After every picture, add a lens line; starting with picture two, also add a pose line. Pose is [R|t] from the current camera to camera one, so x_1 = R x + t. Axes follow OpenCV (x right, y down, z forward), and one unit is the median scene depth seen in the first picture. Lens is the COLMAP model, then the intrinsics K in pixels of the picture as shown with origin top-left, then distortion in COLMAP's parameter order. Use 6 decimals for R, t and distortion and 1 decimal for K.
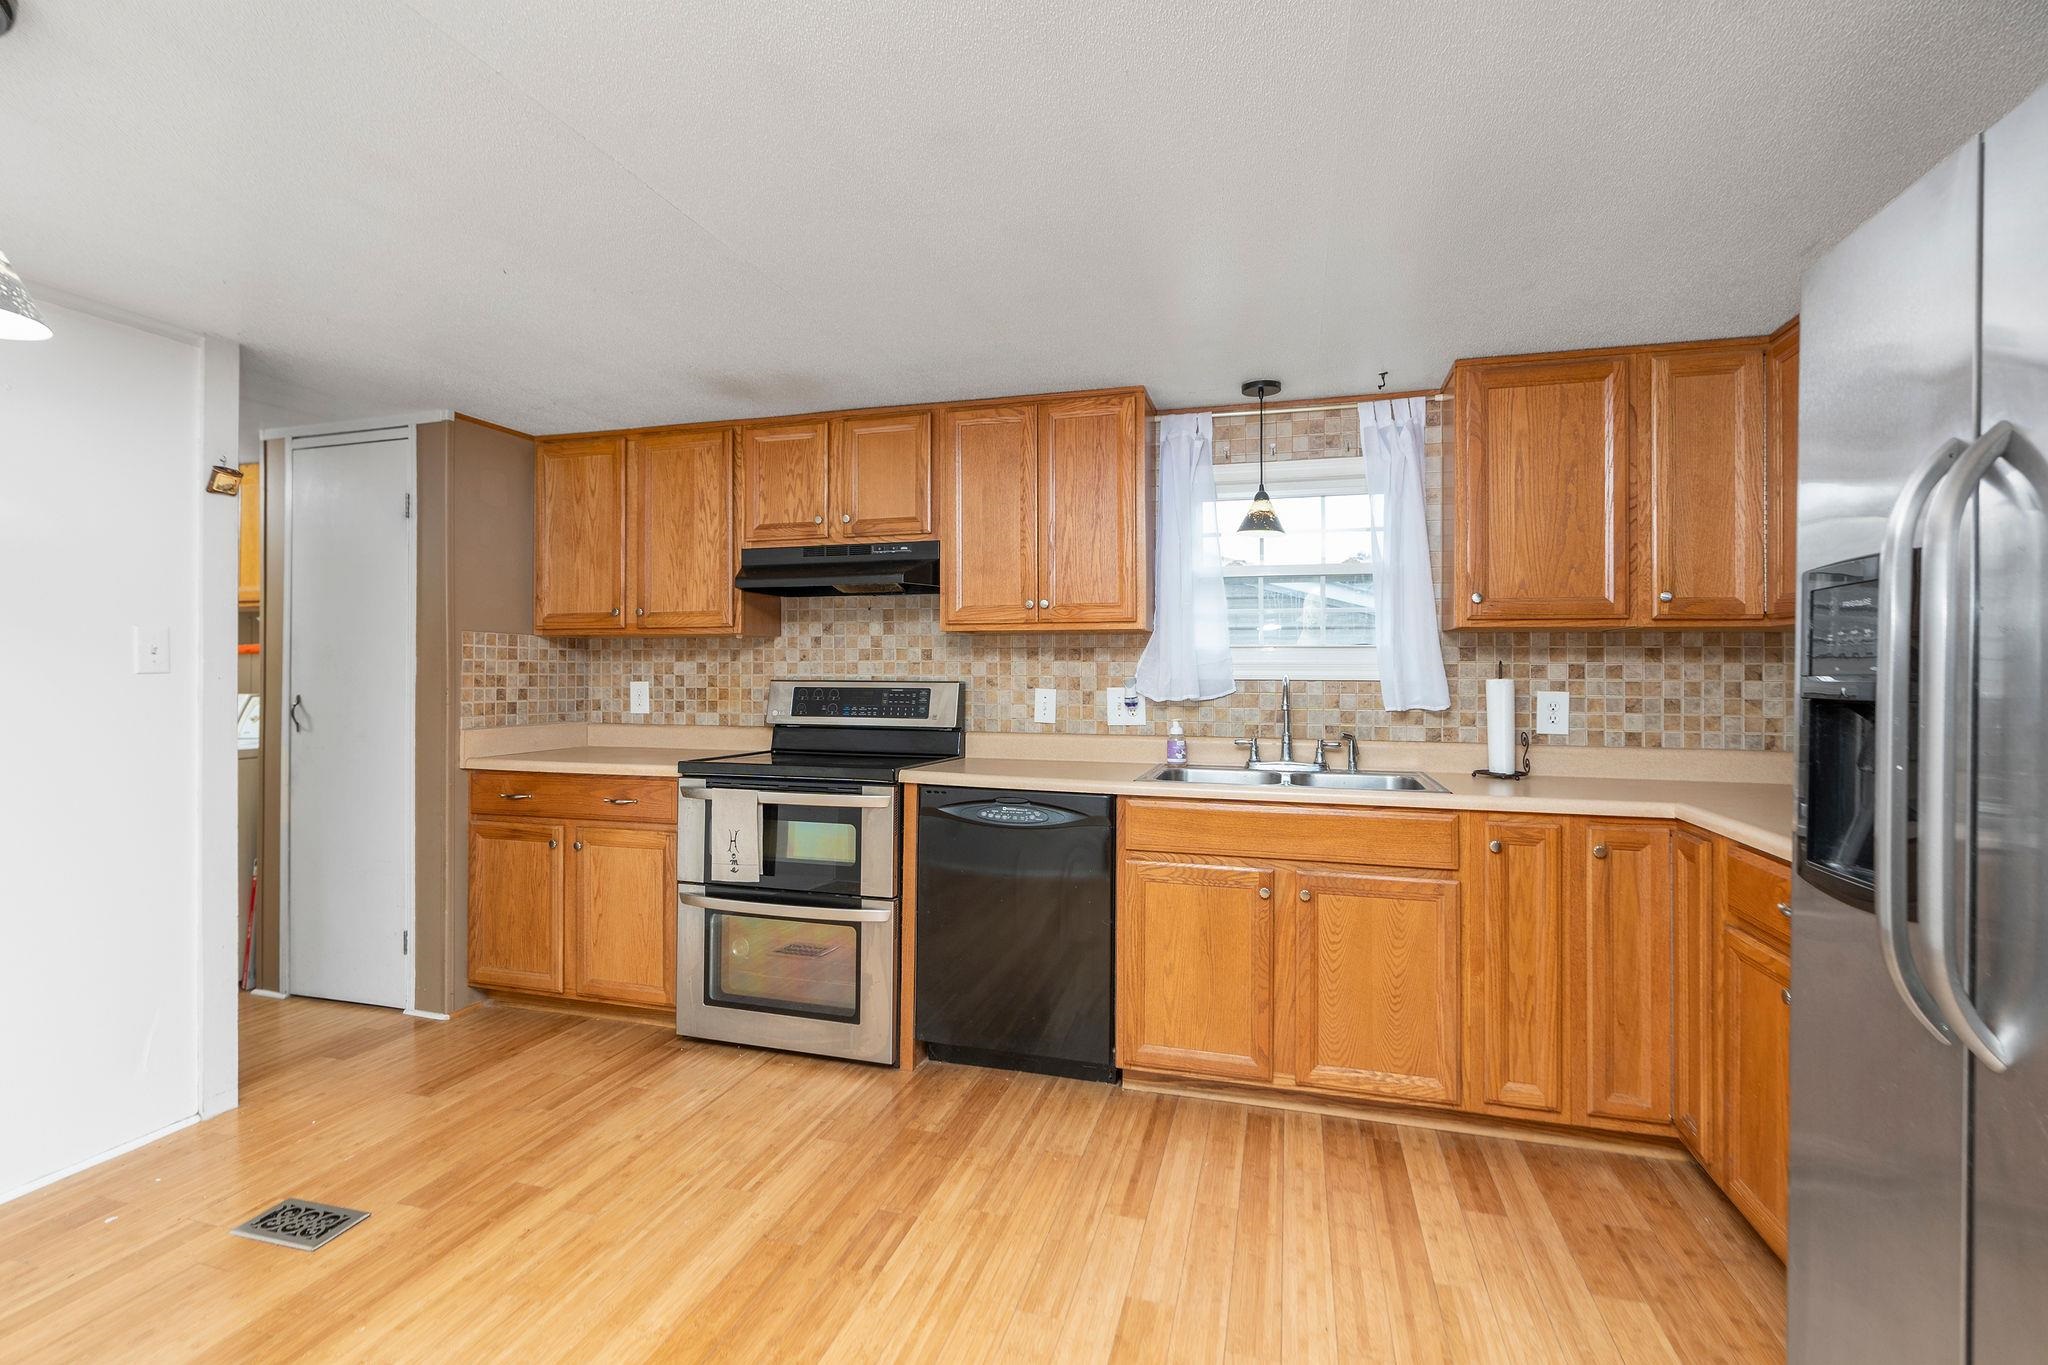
lens RADIAL K [[962.5, 0, 997.3], [0, 962.5, 662.7], [0, 0, 1]] dist [-0.000102, 0.000274]
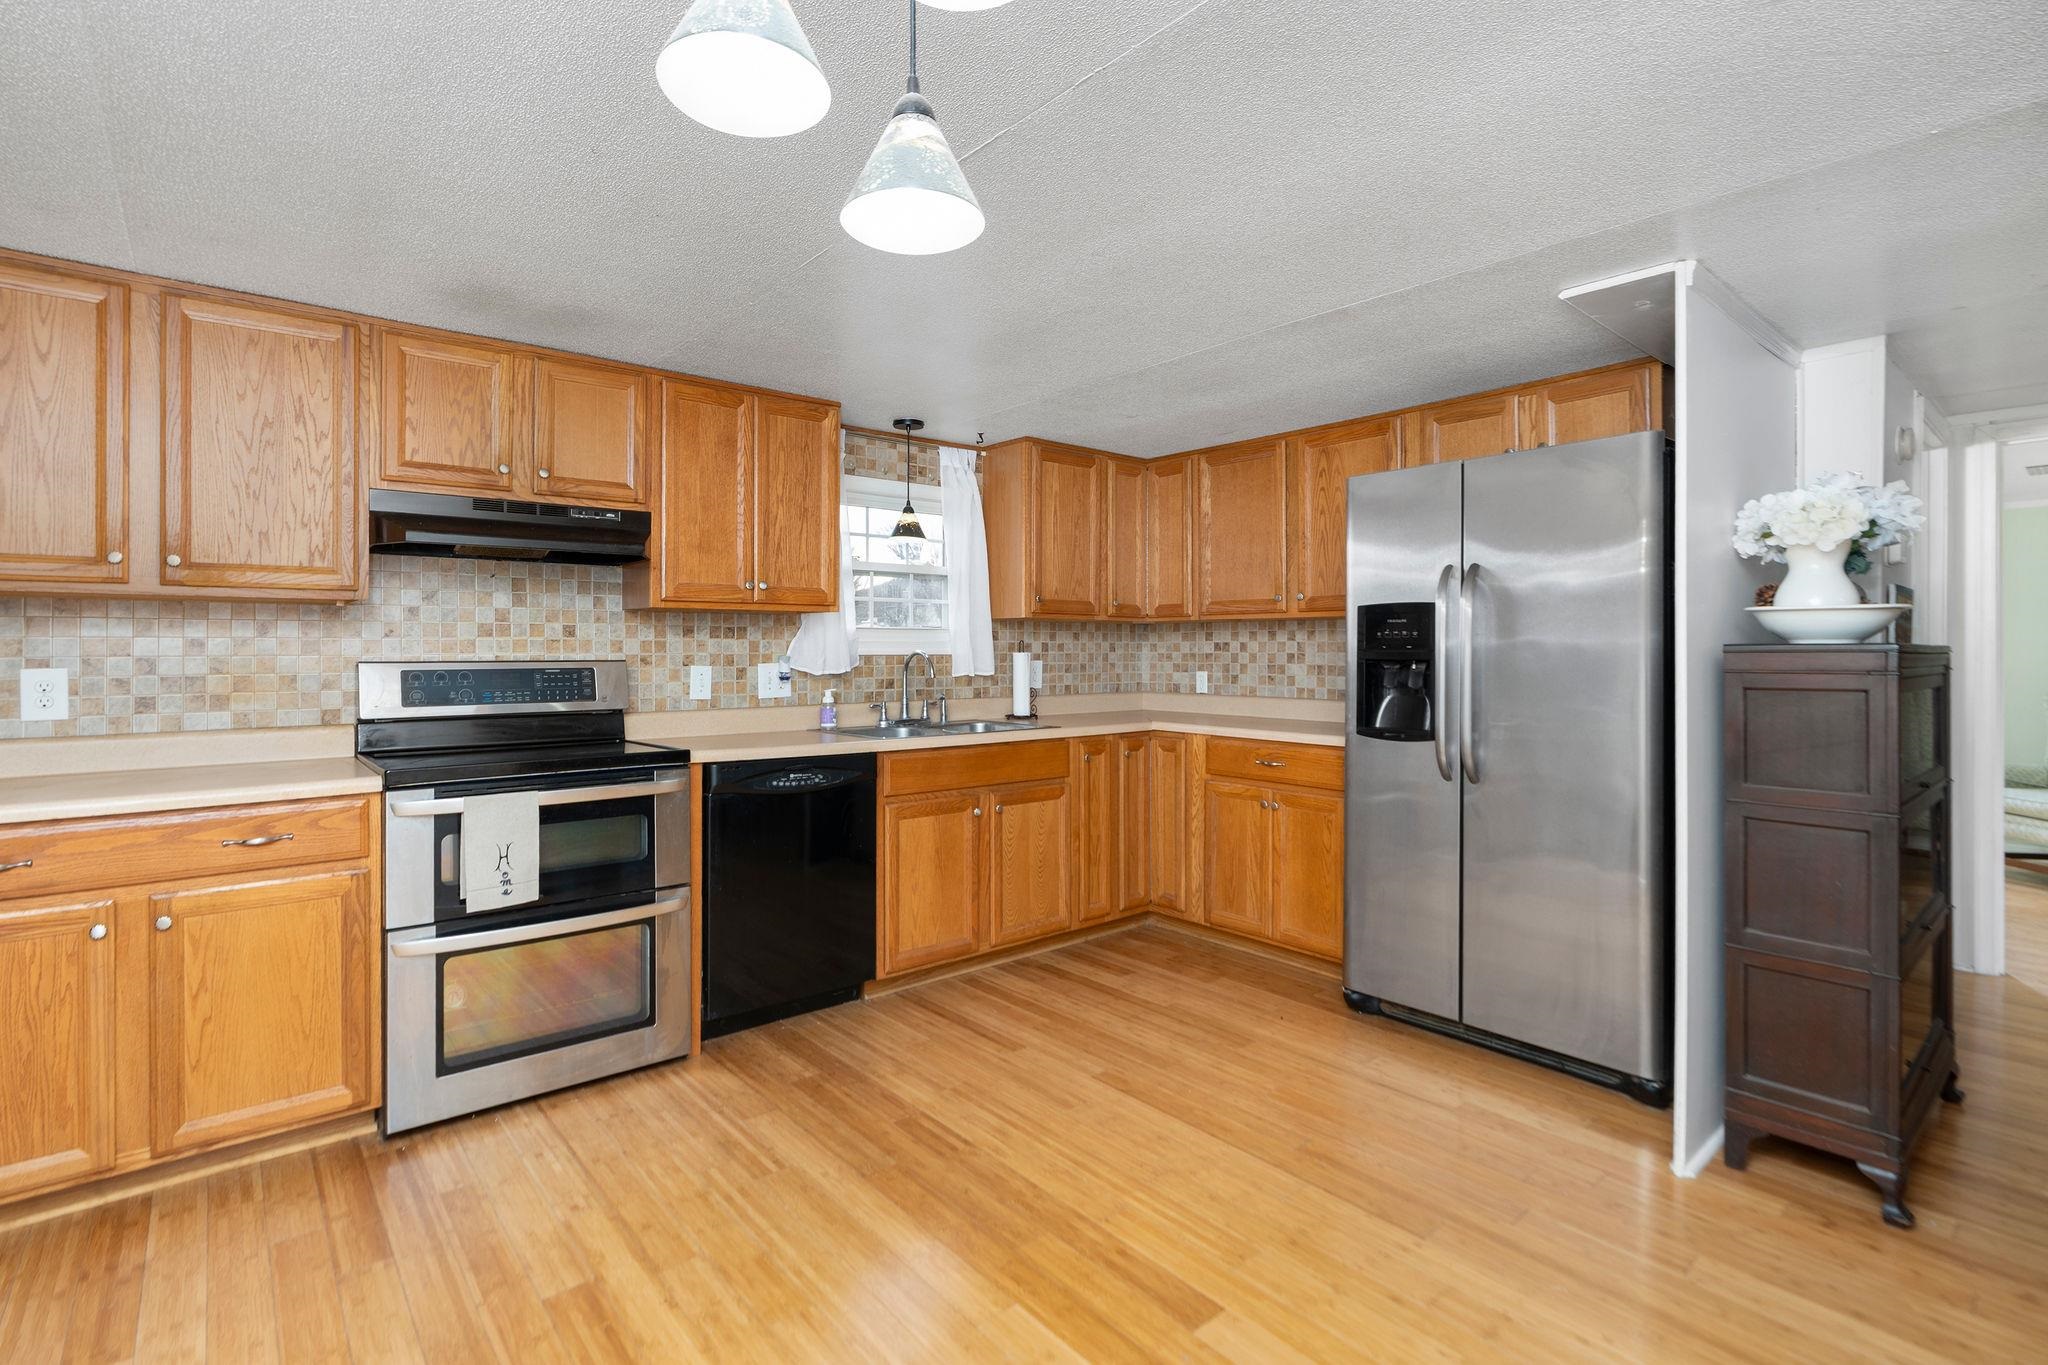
lens RADIAL K [[961.8, 0, 1021.6], [0, 961.8, 644.5], [0, 0, 1]] dist [-0.002240, -0.000125]
pose [[0.544866, -0.000078, 0.838523, -0.707467], [-0.003553, 0.999991, 0.002401, 0.000747], [-0.838516, -0.004287, 0.544860, 0.184287]]
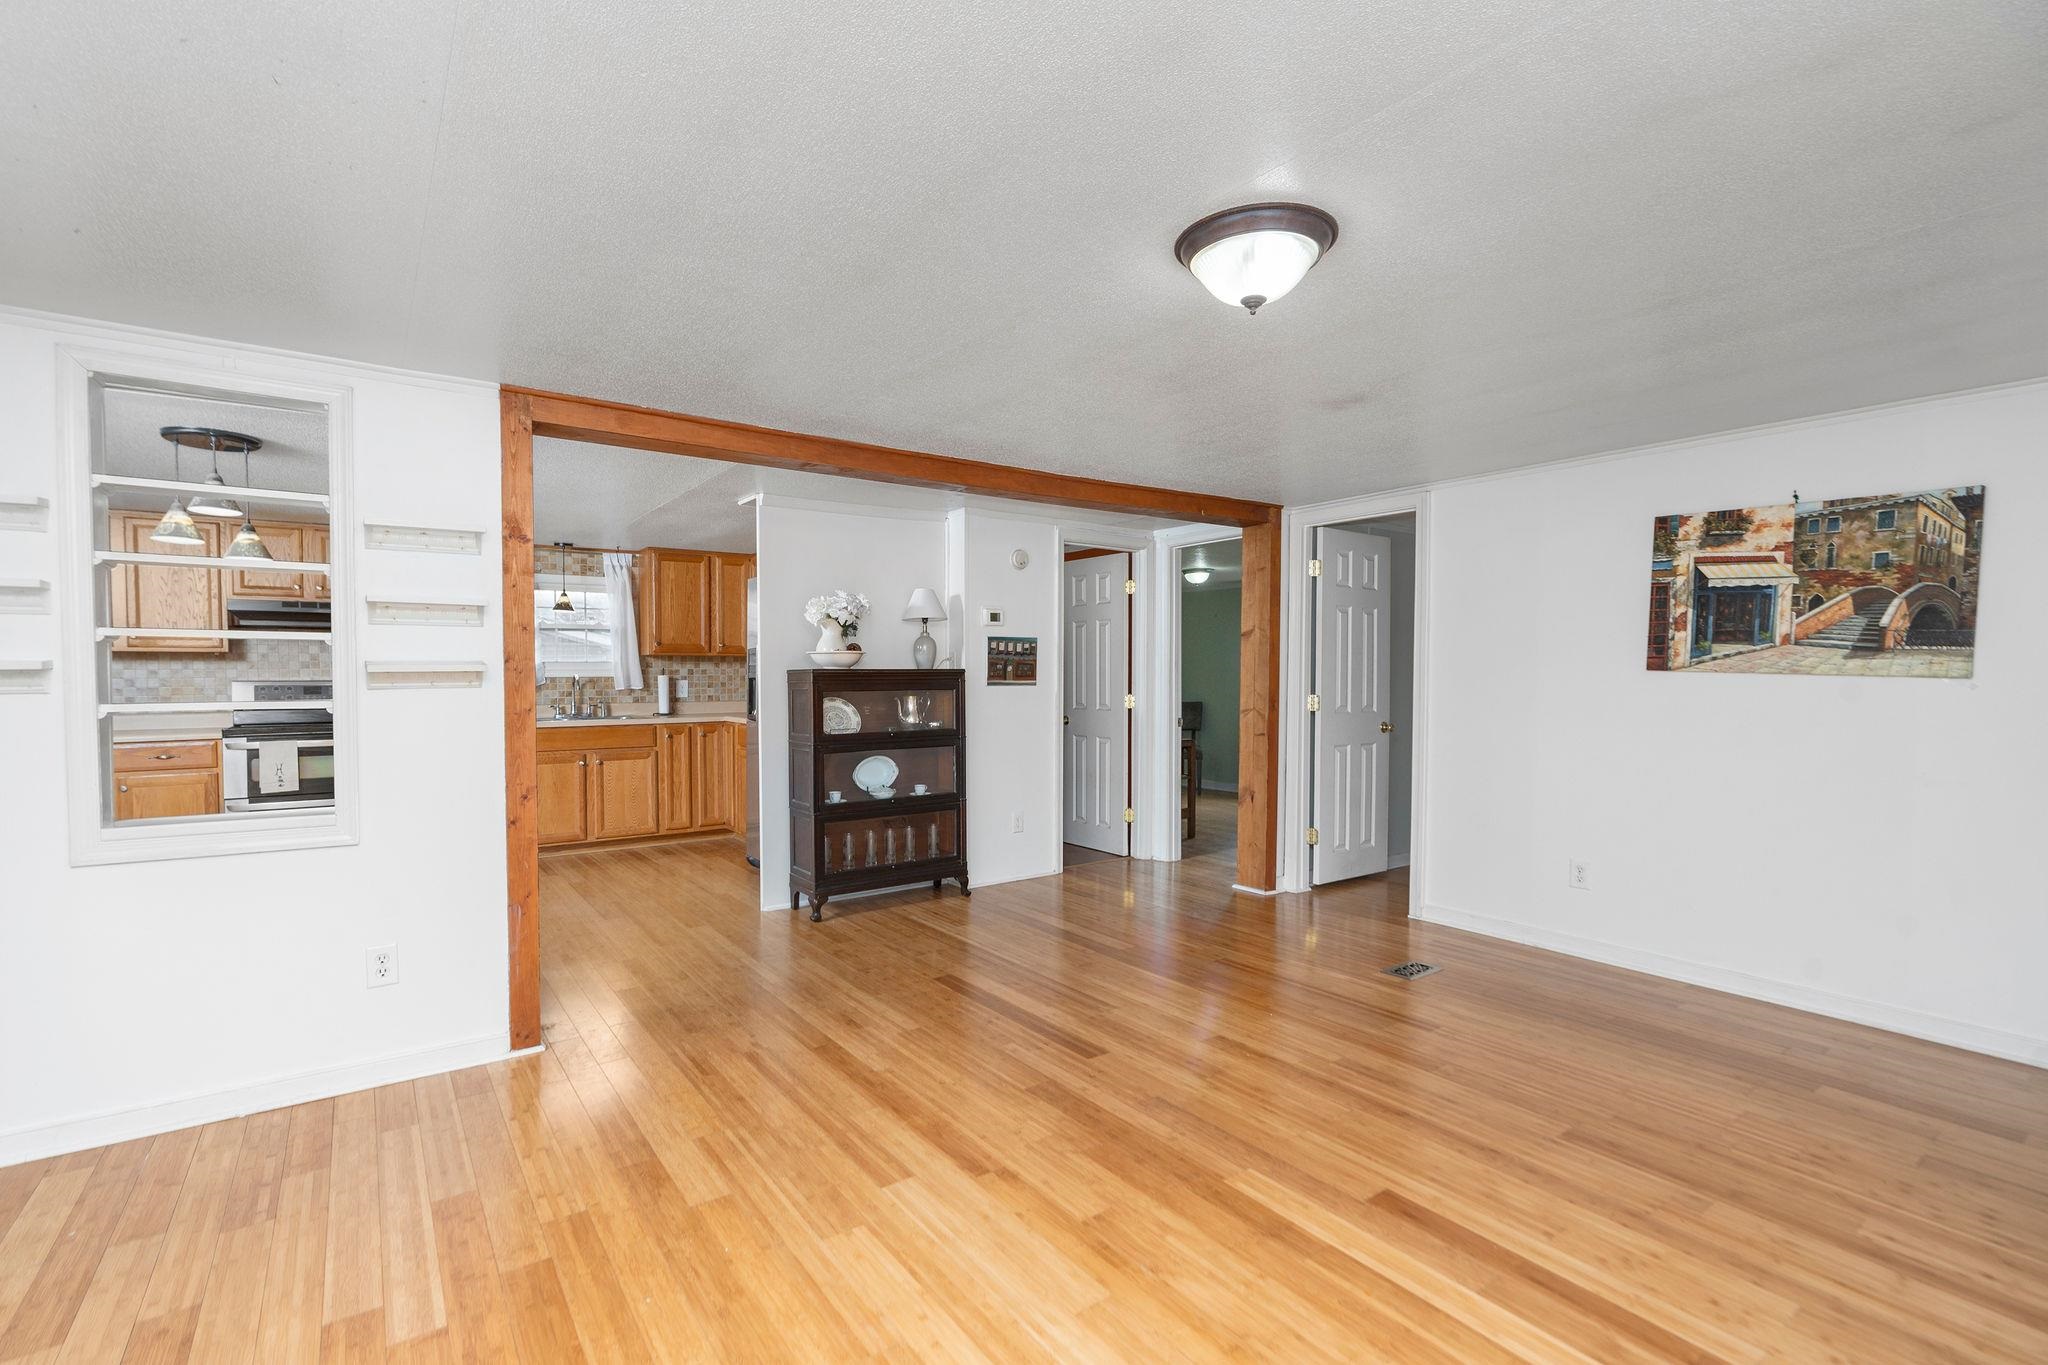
lens RADIAL K [[909.5, 0, 997.3], [0, 909.5, 690.8], [0, 0, 1]] dist [0.000368, 0.000492]
pose [[0.615147, -0.022303, 0.788097, -0.771703], [0.001901, 0.999639, 0.026806, -0.004048], [-0.788410, -0.014991, 0.614968, -1.083944]]
